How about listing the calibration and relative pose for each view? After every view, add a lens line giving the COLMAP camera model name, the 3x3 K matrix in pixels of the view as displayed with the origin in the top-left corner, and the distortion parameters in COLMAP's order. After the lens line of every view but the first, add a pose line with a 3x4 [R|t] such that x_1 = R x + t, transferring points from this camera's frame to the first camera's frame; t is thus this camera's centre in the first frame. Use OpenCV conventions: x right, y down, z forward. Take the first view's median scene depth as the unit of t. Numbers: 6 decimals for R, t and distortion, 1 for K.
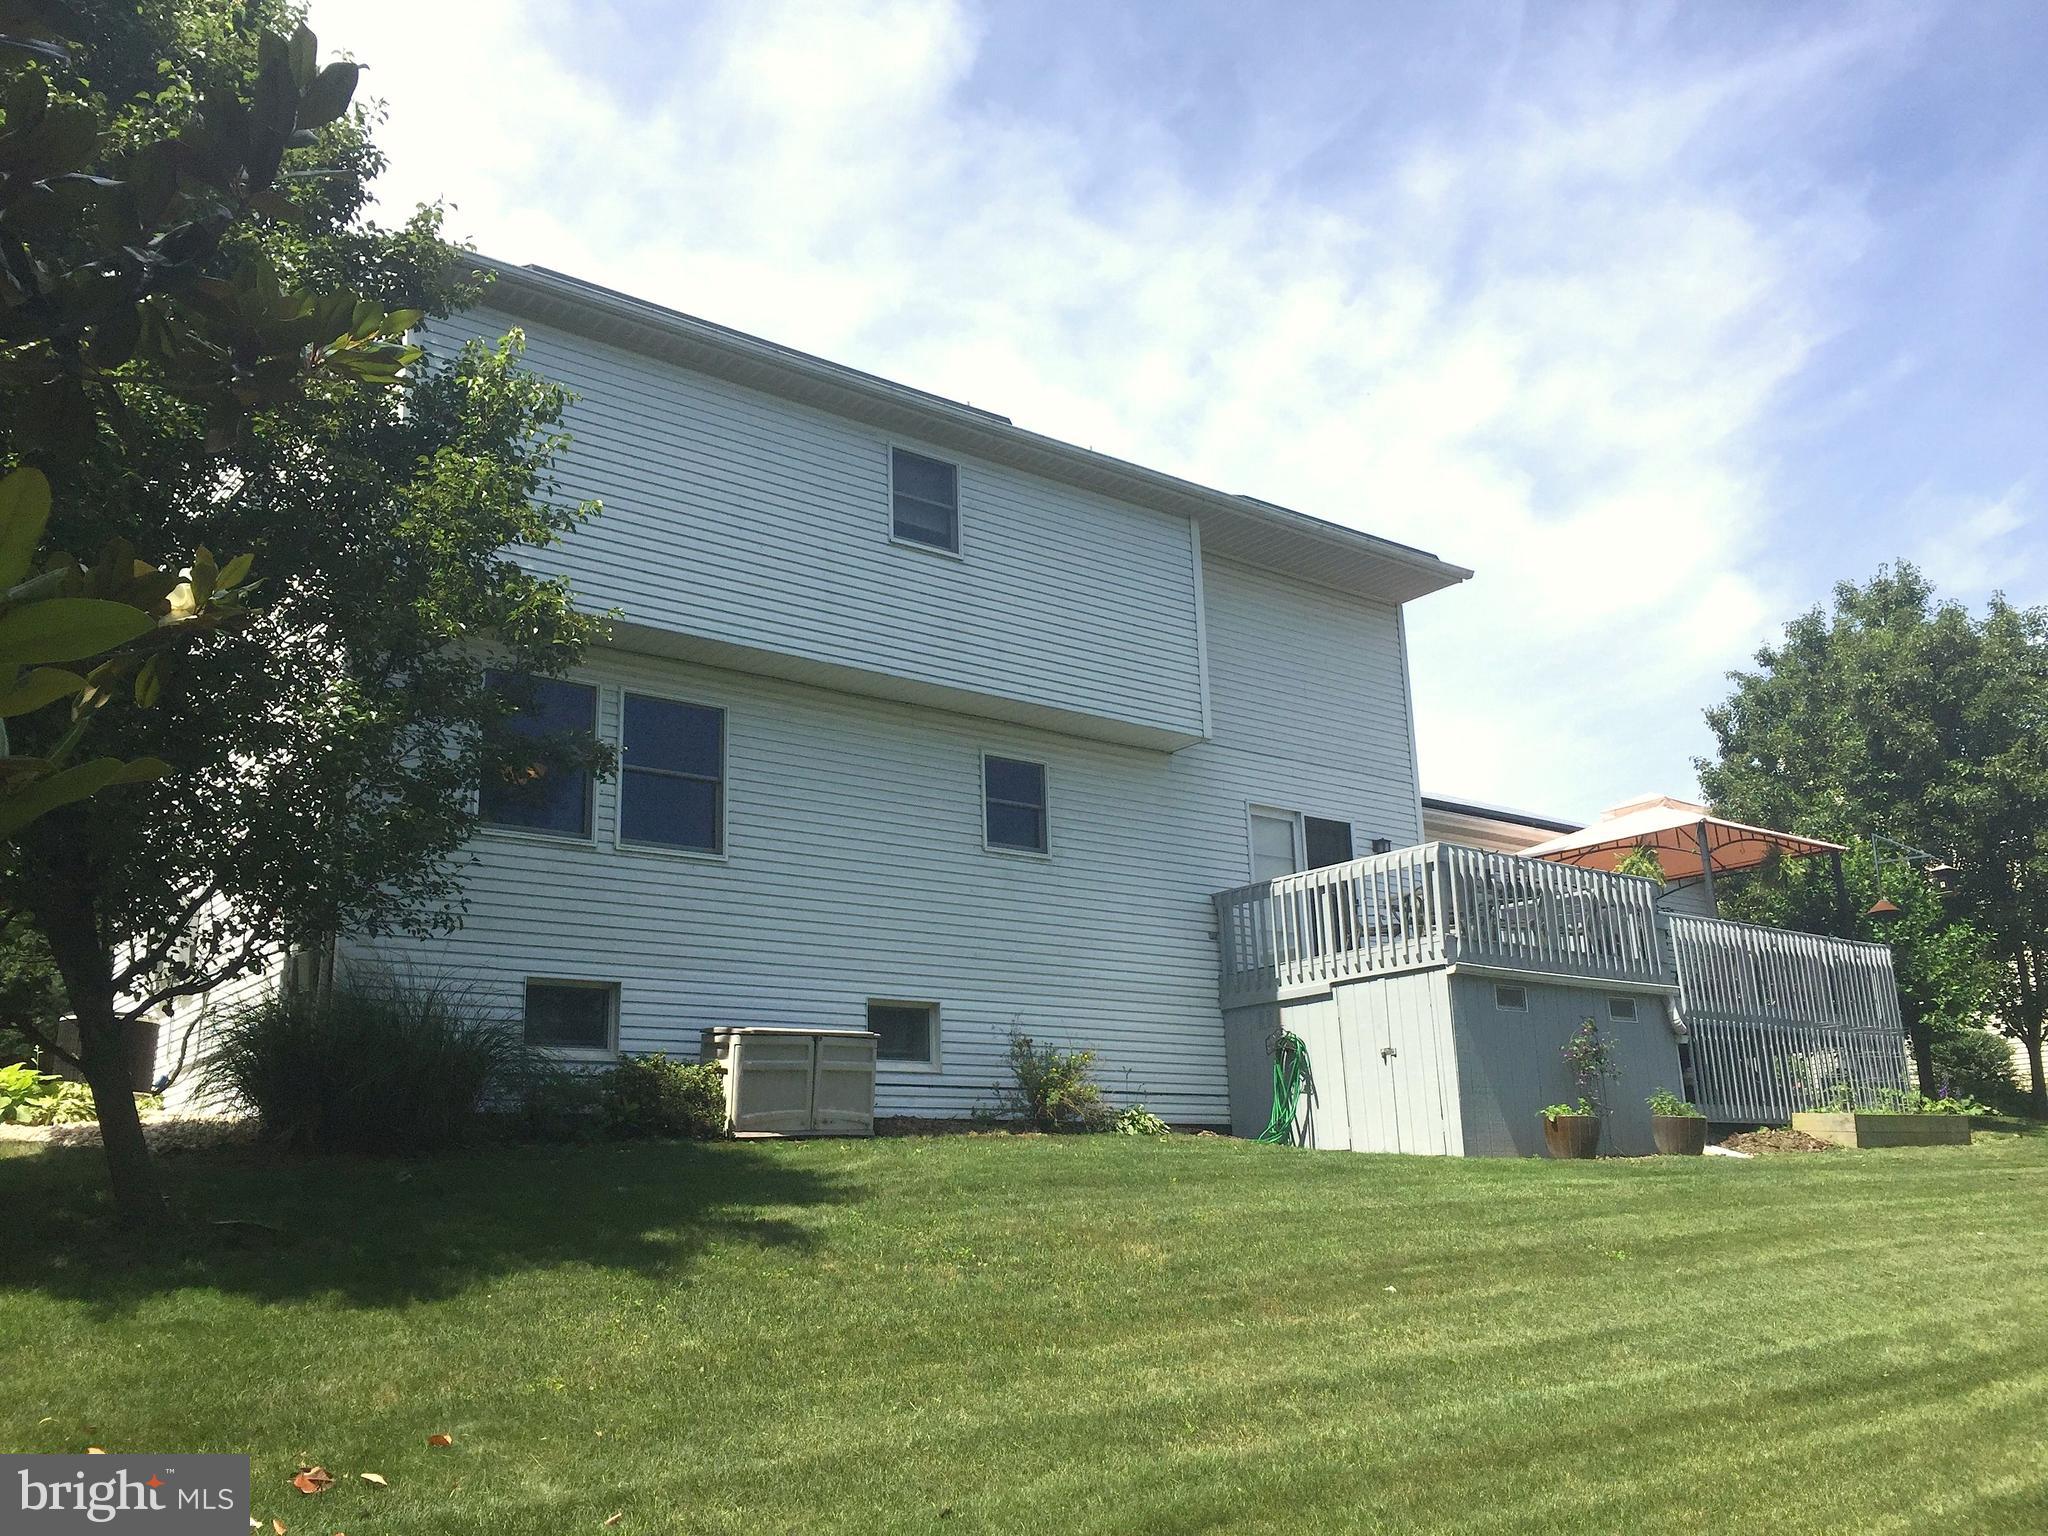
lens RADIAL K [[1757.2, 0, 1024.0], [0, 1757.2, 768.0], [0, 0, 1]] dist [0.009418, -0.059580]
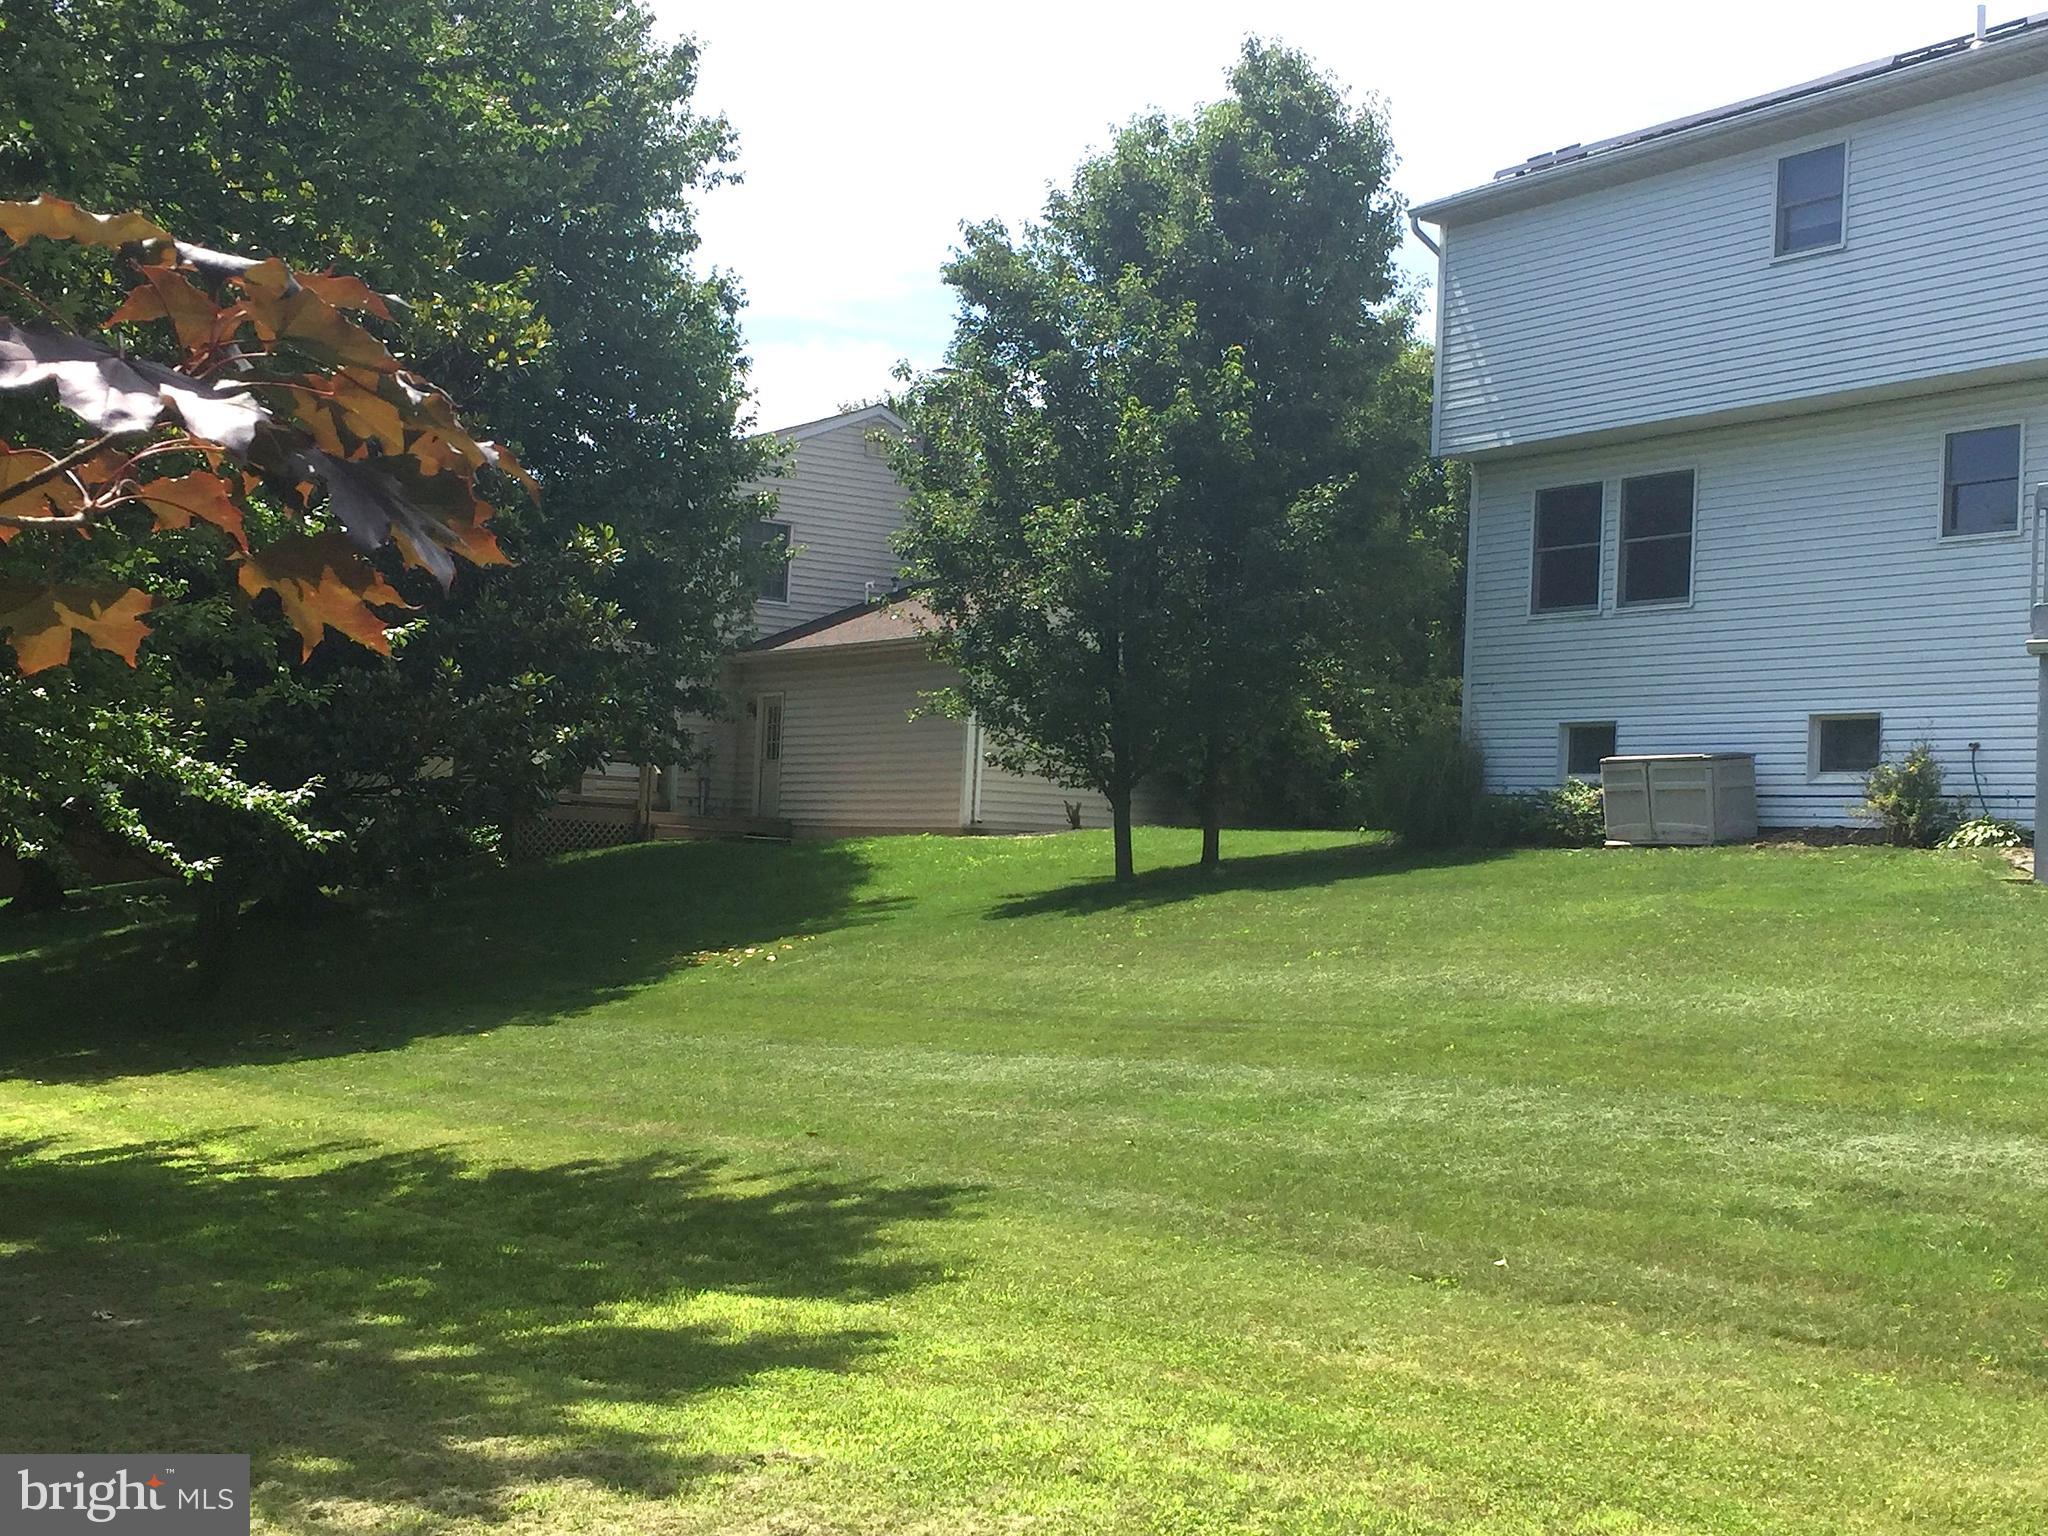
lens RADIAL K [[2739.9, 0, 1024.0], [0, 2739.9, 768.0], [0, 0, 1]] dist [0.004848, -0.012513]
pose [[-0.121188, -0.008918, -0.992590, 1.558180], [0.208345, 0.977457, -0.034220, 0.119114], [0.970518, -0.210948, -0.116598, 0.725904]]
